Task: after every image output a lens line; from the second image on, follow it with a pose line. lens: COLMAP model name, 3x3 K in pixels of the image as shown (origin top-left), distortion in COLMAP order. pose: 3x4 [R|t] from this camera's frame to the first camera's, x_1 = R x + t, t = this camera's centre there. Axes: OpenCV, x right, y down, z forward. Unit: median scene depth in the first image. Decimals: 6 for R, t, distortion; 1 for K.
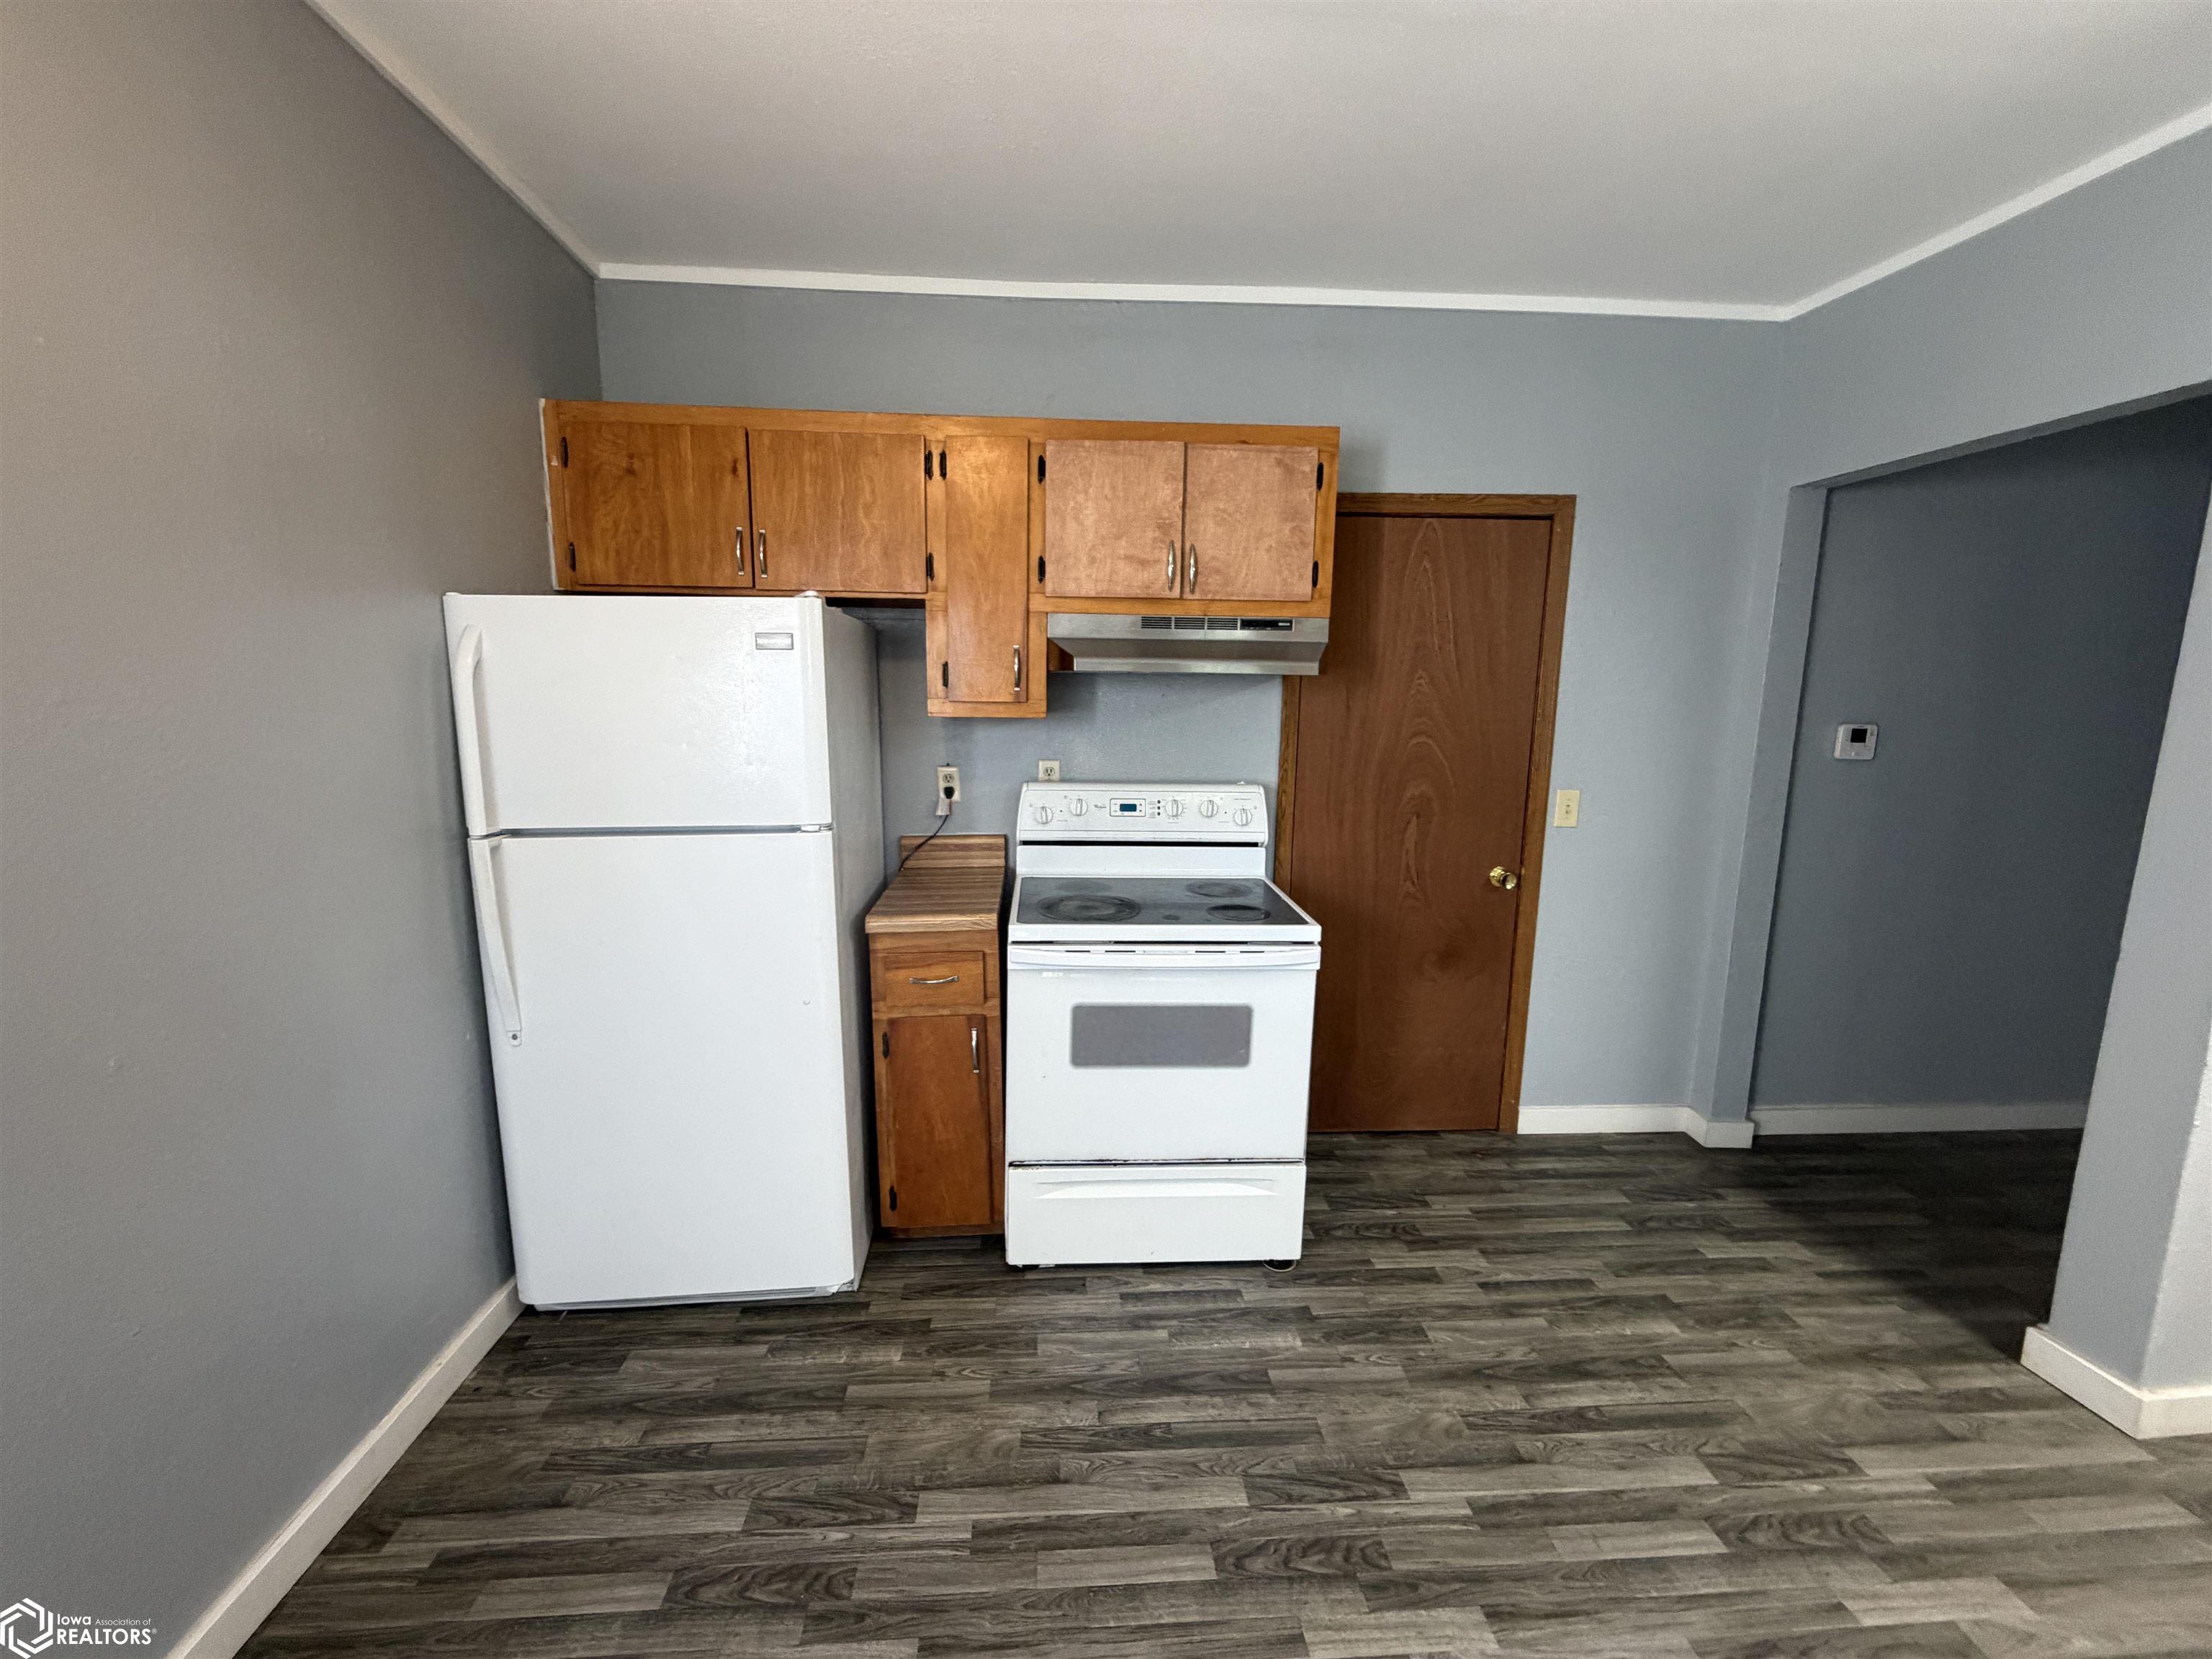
lens RADIAL K [[885.3, 0, 1092.4], [0, 885.3, 822.7], [0, 0, 1]] dist [-0.000564, 0.000429]
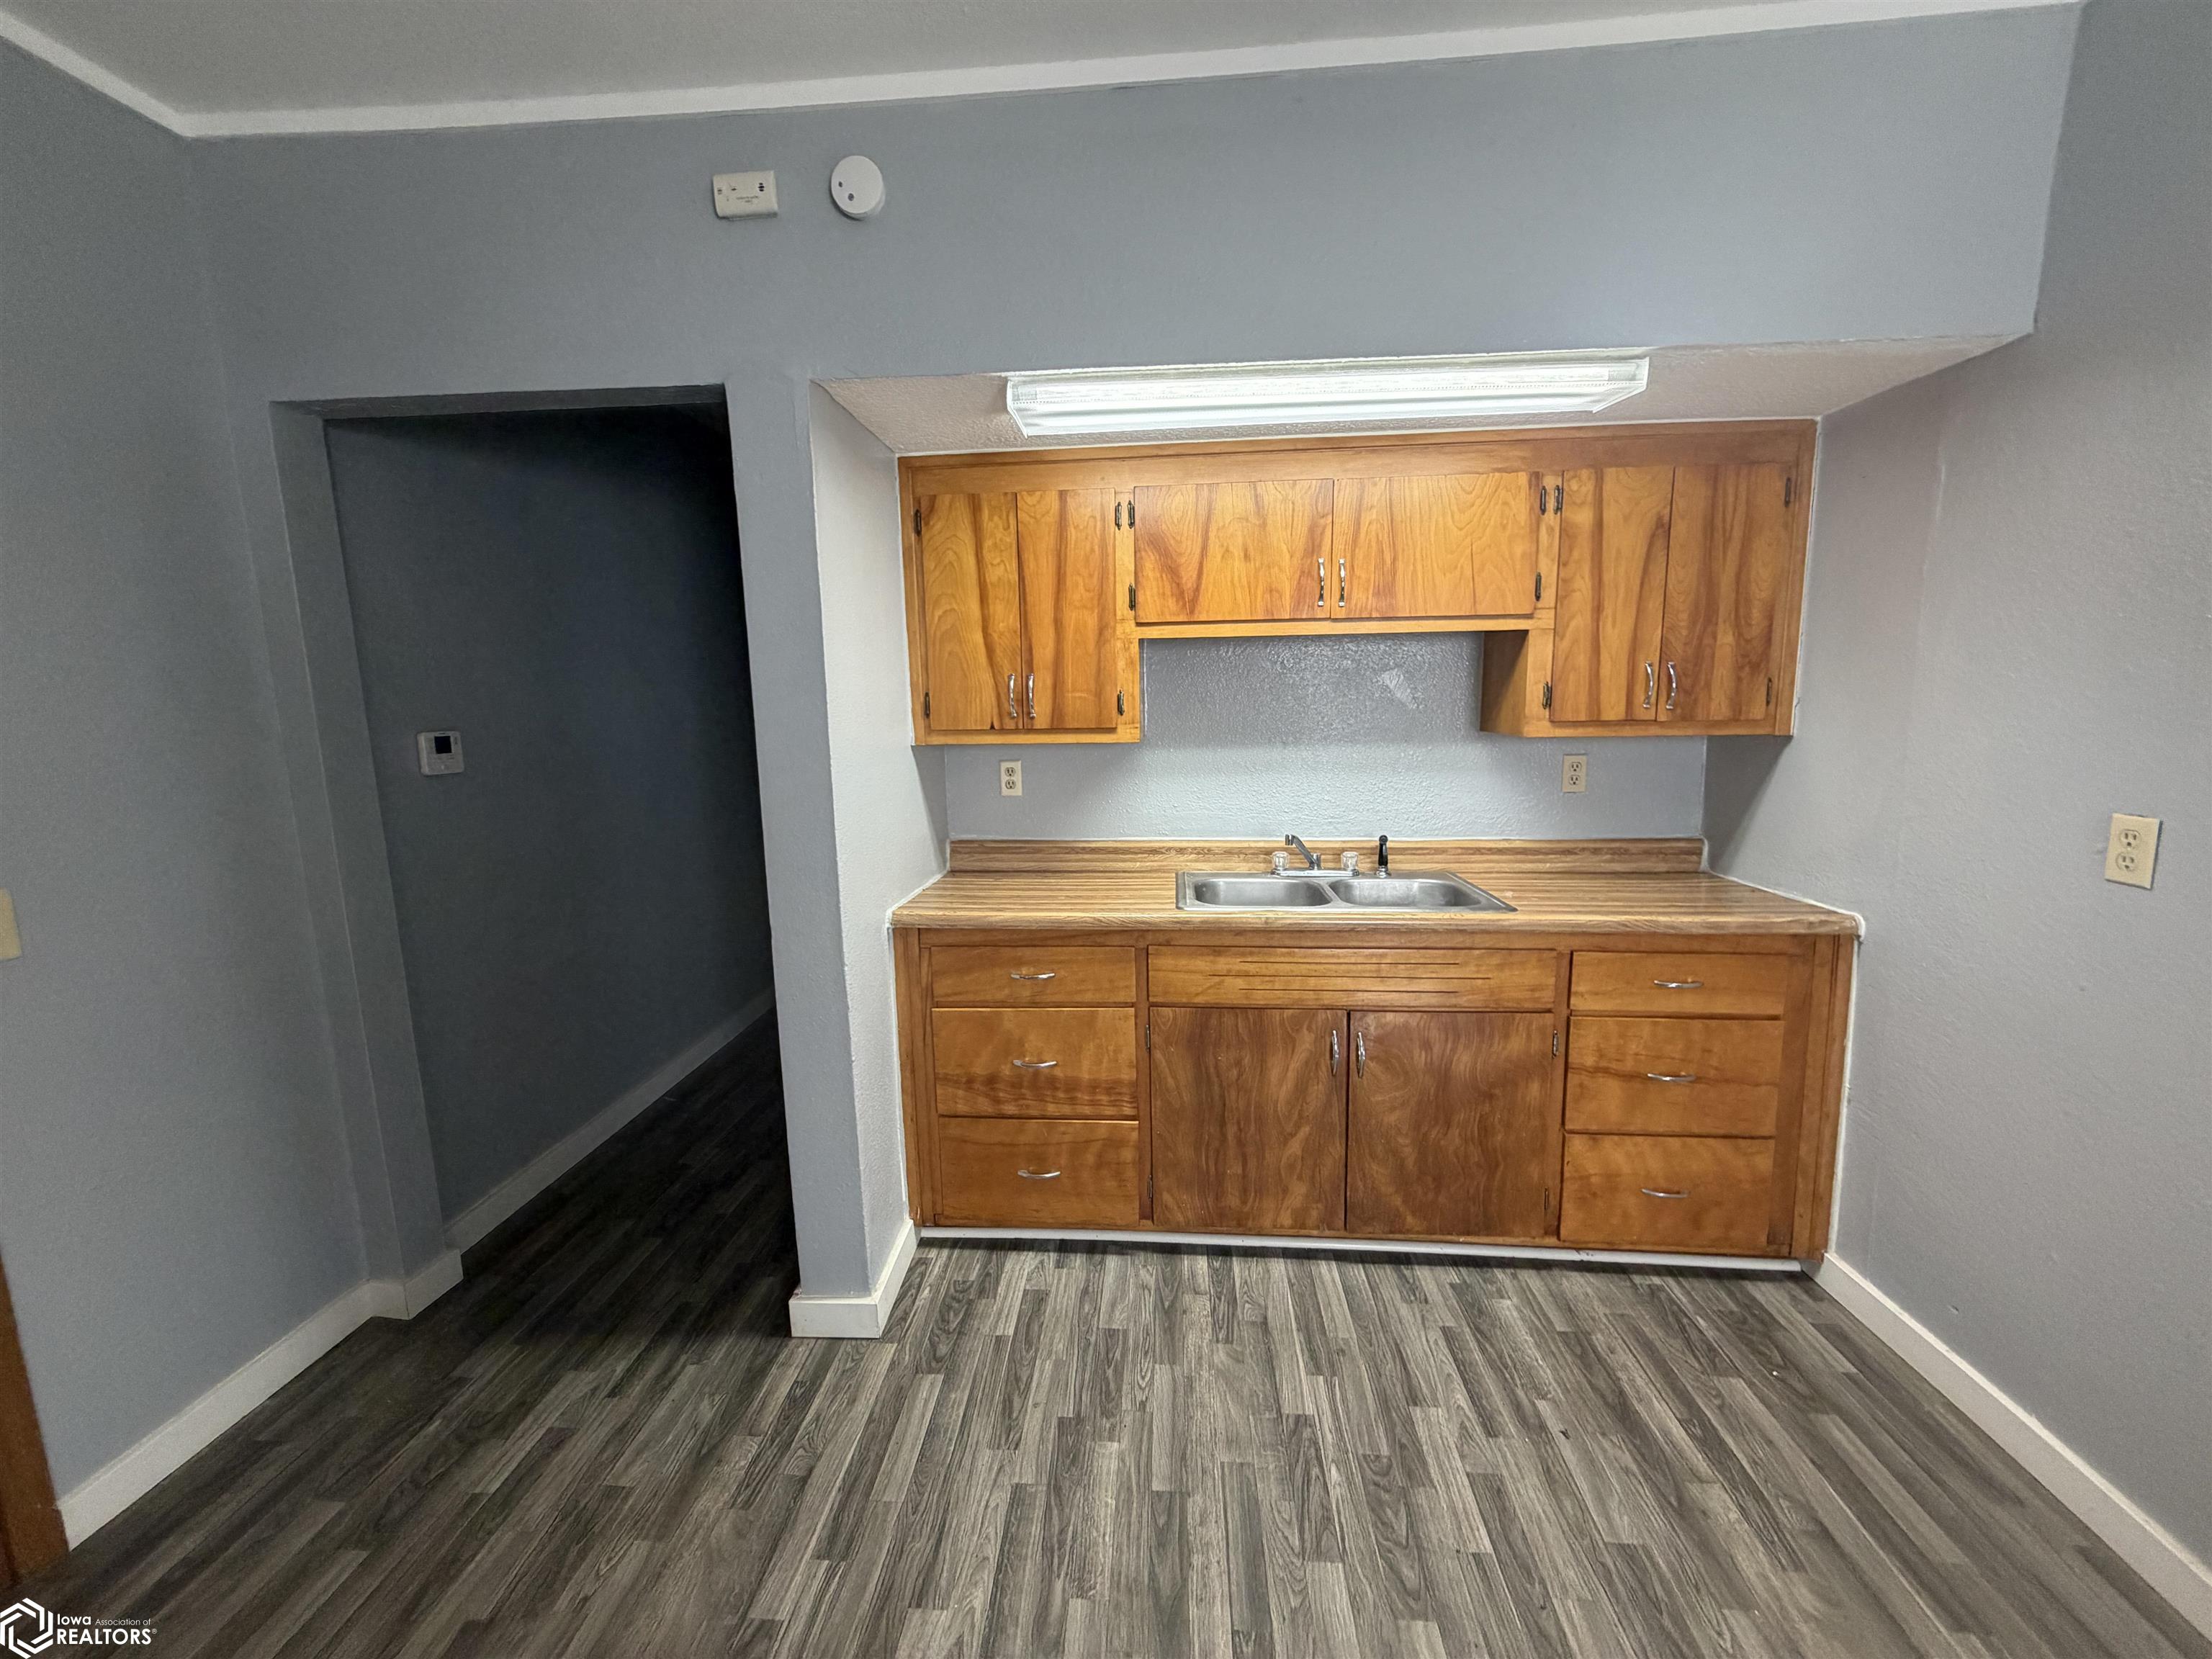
lens RADIAL K [[885.3, 0, 1107.5], [0, 885.3, 827.8], [0, 0, 1]] dist [-0.000564, 0.000429]
pose [[0.145240, -0.168260, 0.974984, 0.175379], [0.168624, 0.975225, 0.143182, -0.046425], [-0.974921, 0.143610, 0.170015, 0.339760]]
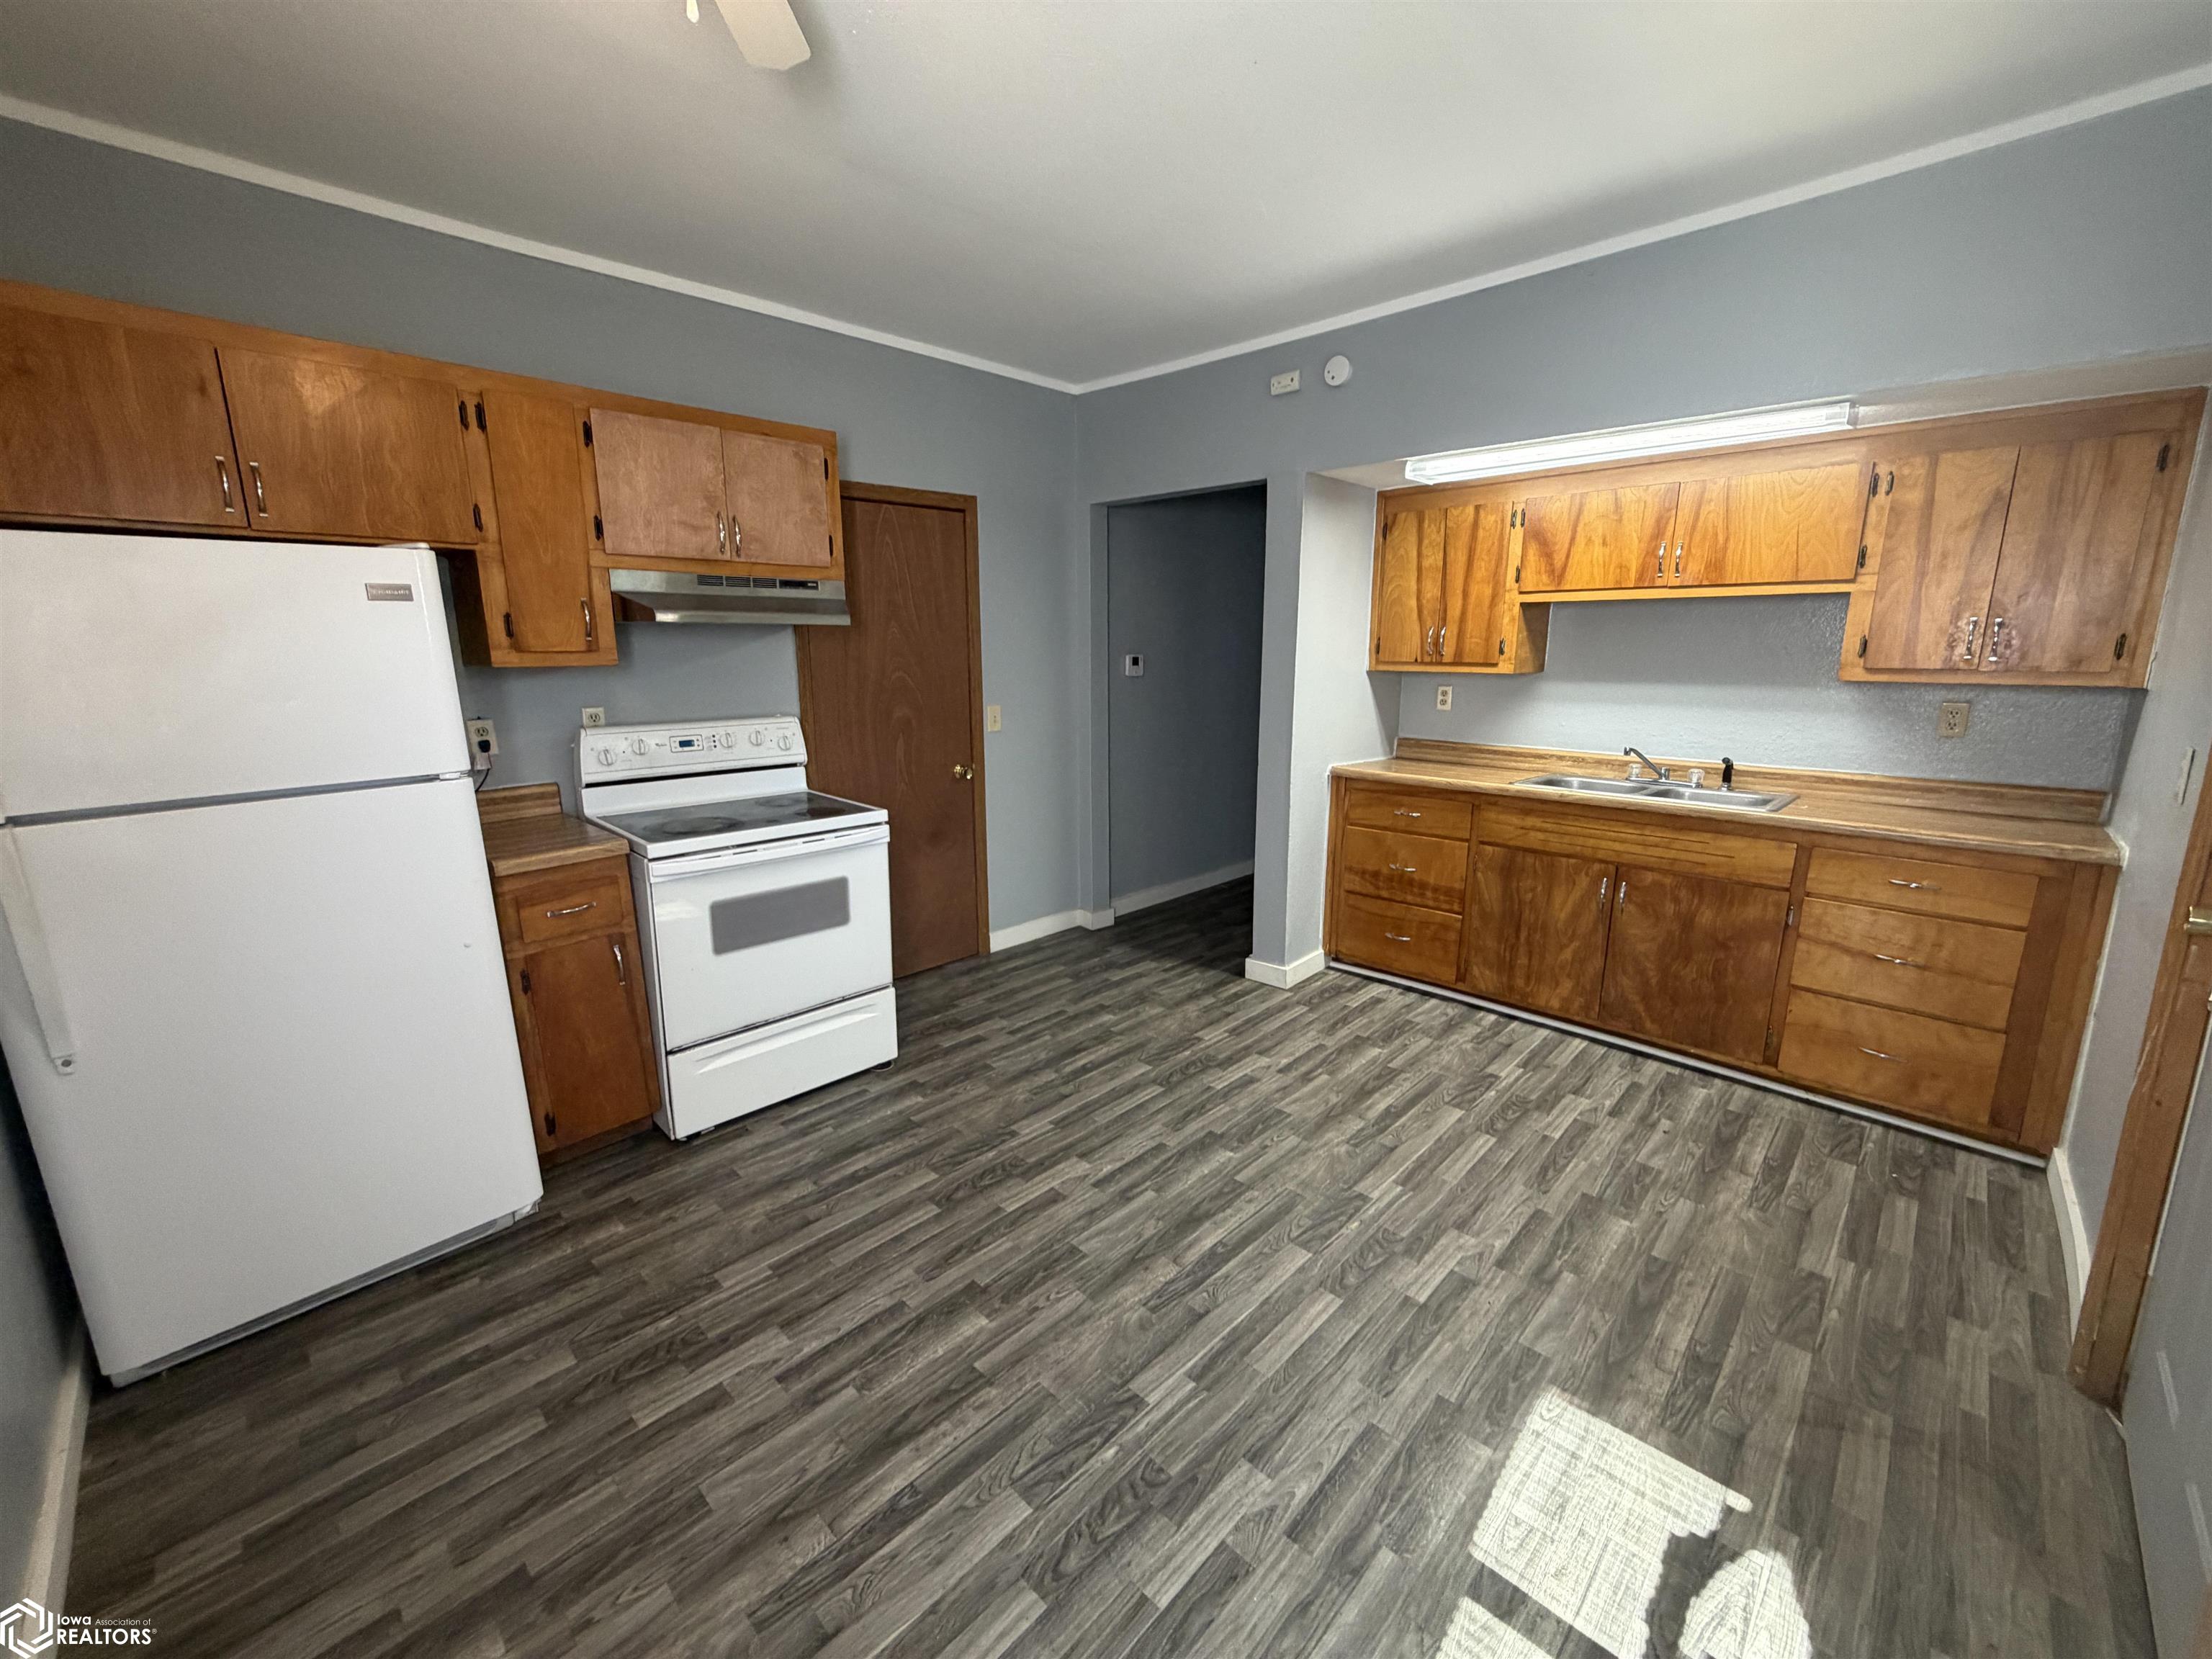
lens RADIAL K [[885.3, 0, 1098.9], [0, 885.3, 820.5], [0, 0, 1]] dist [-0.000564, 0.000429]
pose [[0.744631, -0.147628, 0.650946, -0.370507], [0.113799, 0.989035, 0.094126, 0.039556], [-0.657704, 0.003988, 0.753266, -0.234660]]
